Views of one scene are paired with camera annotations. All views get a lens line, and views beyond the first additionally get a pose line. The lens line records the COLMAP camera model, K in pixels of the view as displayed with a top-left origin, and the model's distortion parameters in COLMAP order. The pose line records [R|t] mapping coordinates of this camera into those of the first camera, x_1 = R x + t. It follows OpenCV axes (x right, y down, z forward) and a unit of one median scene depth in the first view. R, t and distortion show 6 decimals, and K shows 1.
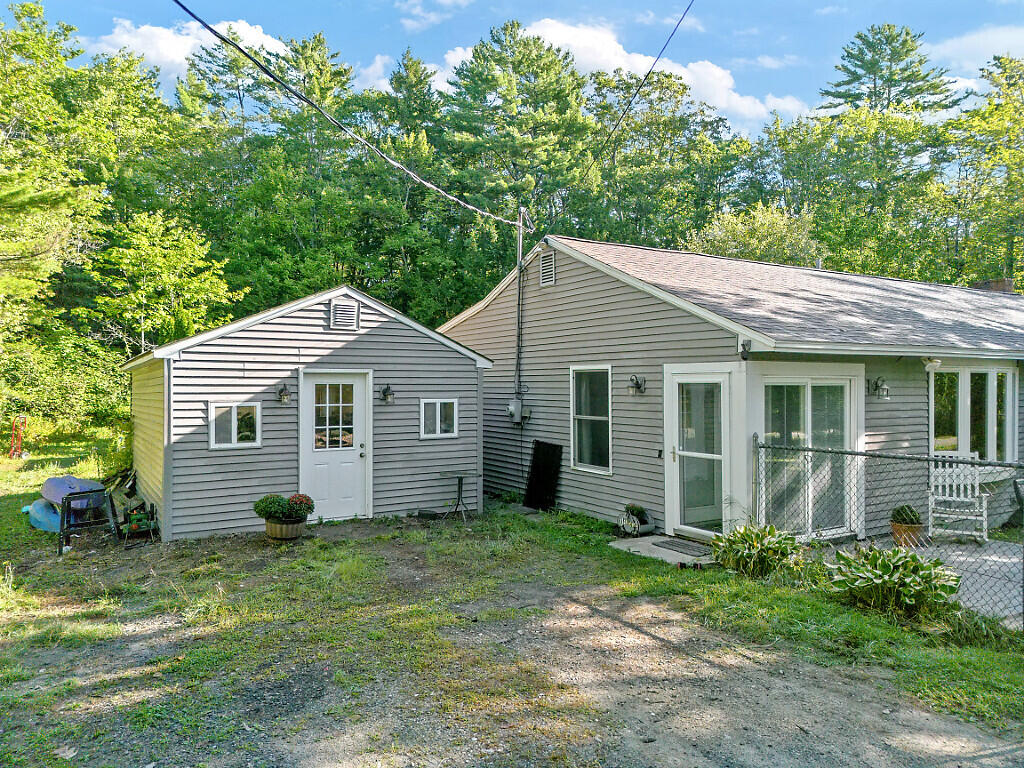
lens RADIAL K [[726.5, 0, 512.0], [0, 726.5, 384.0], [0, 0, 1]] dist [0.099633, -0.094052]
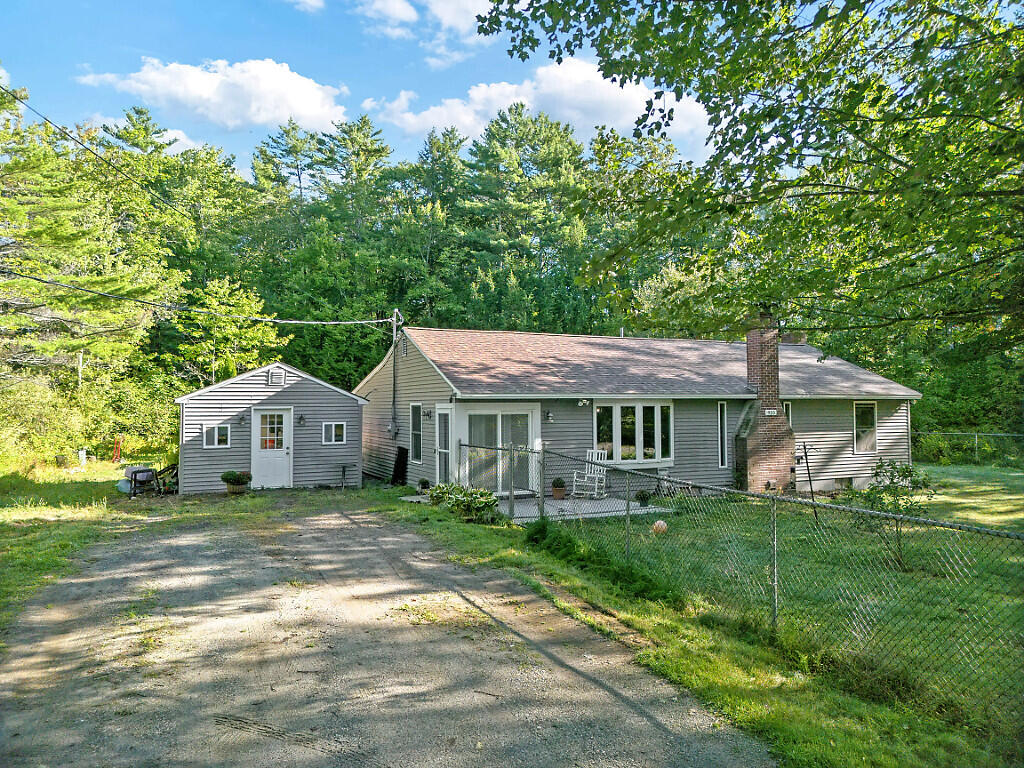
lens RADIAL K [[731.7, 0, 508.9], [0, 731.7, 378.2], [0, 0, 1]] dist [0.108686, -0.098212]
pose [[0.993368, -0.008316, -0.114675, 0.472073], [0.003949, 0.999260, -0.038259, -0.014704], [0.114908, 0.037553, 0.992666, -0.660722]]
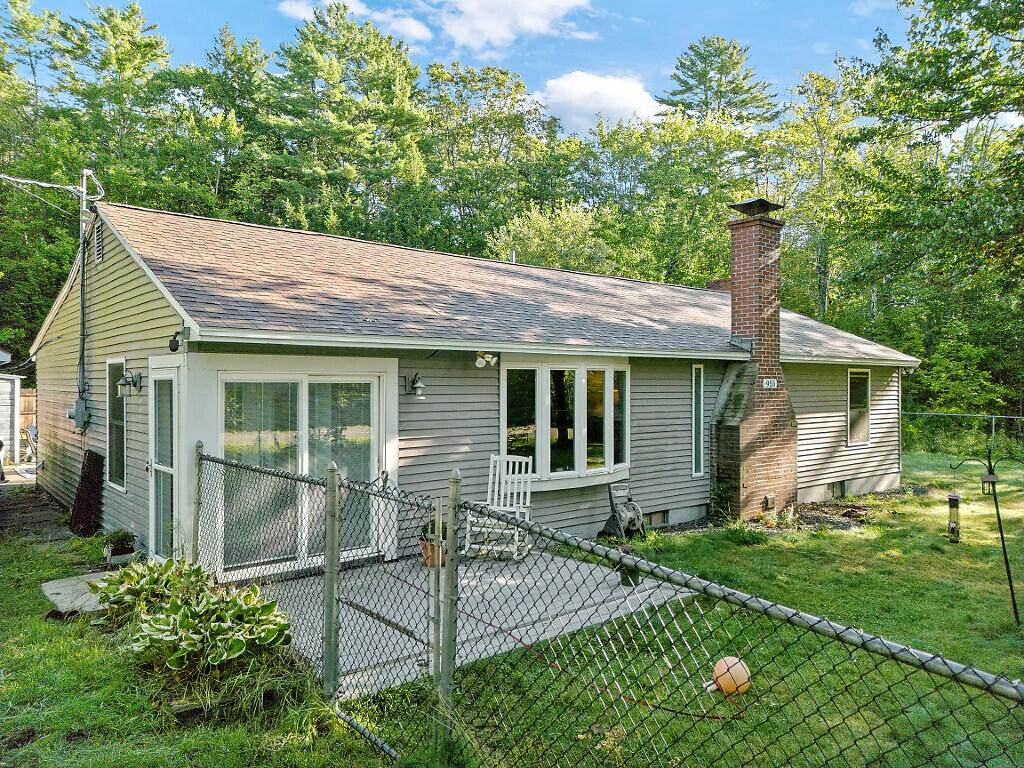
lens RADIAL K [[725.3, 0, 512.0], [0, 725.3, 384.0], [0, 0, 1]] dist [0.042678, -0.002952]
pose [[0.991105, 0.002177, 0.133062, 0.384536], [-0.002362, 0.999996, 0.001237, 0.000980], [-0.133059, -0.001540, 0.991107, 0.103111]]
